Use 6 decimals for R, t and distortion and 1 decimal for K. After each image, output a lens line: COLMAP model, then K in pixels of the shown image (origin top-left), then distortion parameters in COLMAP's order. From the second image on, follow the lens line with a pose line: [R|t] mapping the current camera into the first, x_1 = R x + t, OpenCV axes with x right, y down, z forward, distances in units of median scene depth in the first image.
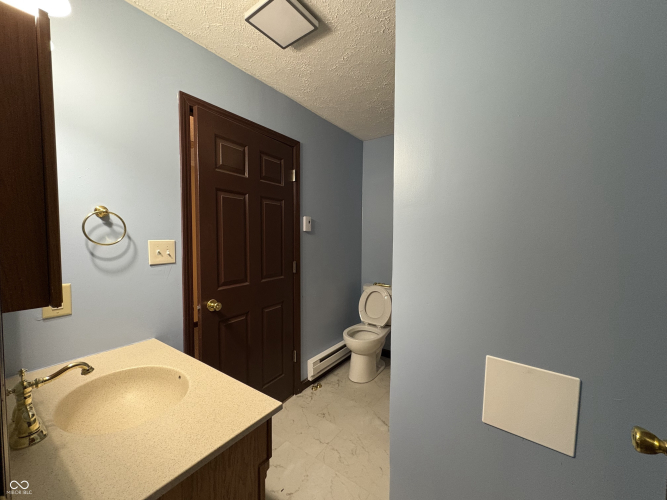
lens RADIAL K [[265.2, 0, 333.0], [0, 265.2, 250.4], [0, 0, 1]] dist [0.002057, 0.000204]
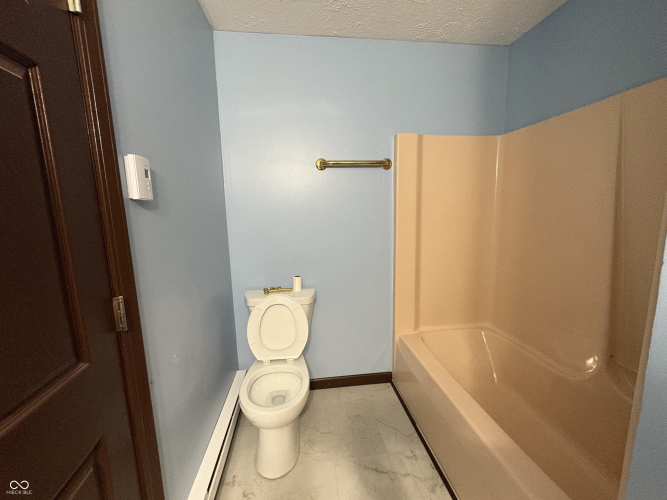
lens RADIAL K [[265.2, 0, 333.3], [0, 265.2, 247.0], [0, 0, 1]] dist [0.002057, 0.000204]
pose [[0.713910, -0.121613, 0.689596, -0.165732], [0.068638, 0.992214, 0.103922, -0.030431], [-0.696865, -0.026859, 0.716699, 0.574775]]
